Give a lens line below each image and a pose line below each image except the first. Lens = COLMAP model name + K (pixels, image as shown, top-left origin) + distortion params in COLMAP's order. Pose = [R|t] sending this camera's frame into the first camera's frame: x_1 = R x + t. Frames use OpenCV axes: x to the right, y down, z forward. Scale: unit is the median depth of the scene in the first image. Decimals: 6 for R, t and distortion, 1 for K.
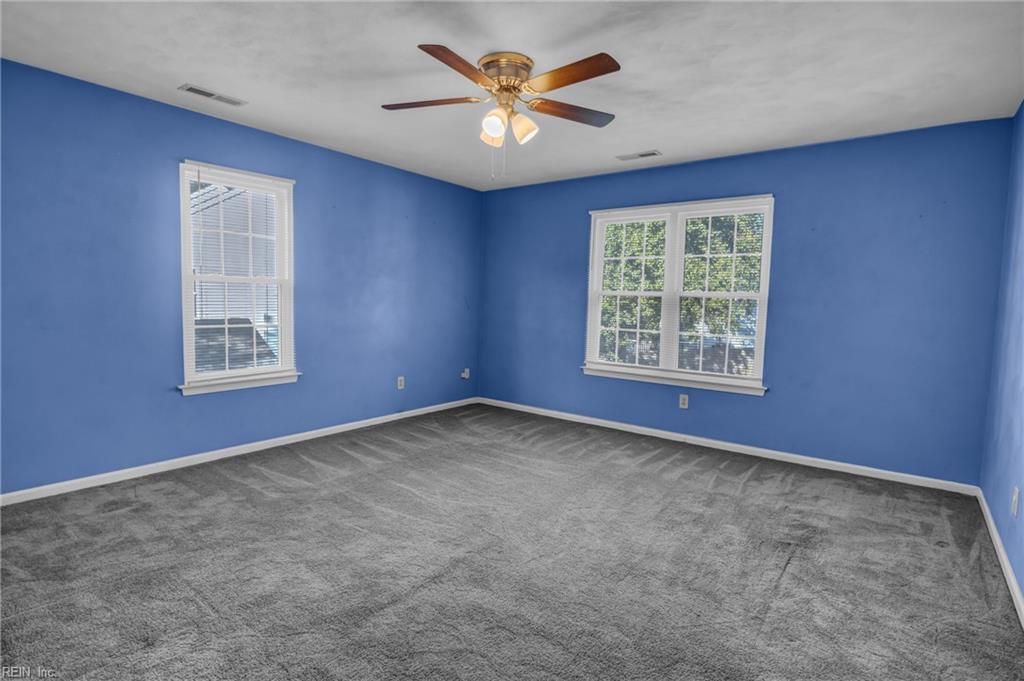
lens RADIAL K [[513.9, 0, 513.1], [0, 513.9, 333.4], [0, 0, 1]] dist [-0.021704, -0.000334]
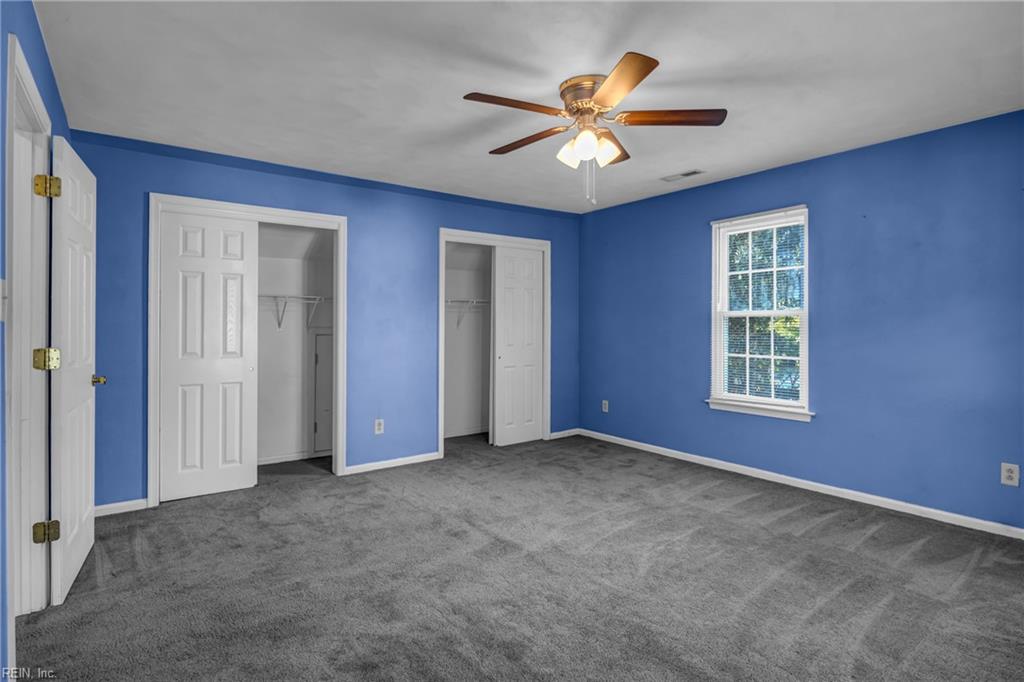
lens RADIAL K [[513.9, 0, 513.1], [0, 513.9, 333.9], [0, 0, 1]] dist [-0.021704, -0.000334]
pose [[-0.292145, -0.005448, -0.956358, 0.719966], [-0.063230, 0.997906, 0.013631, -0.049123], [0.954281, 0.064453, -0.291878, 0.903206]]
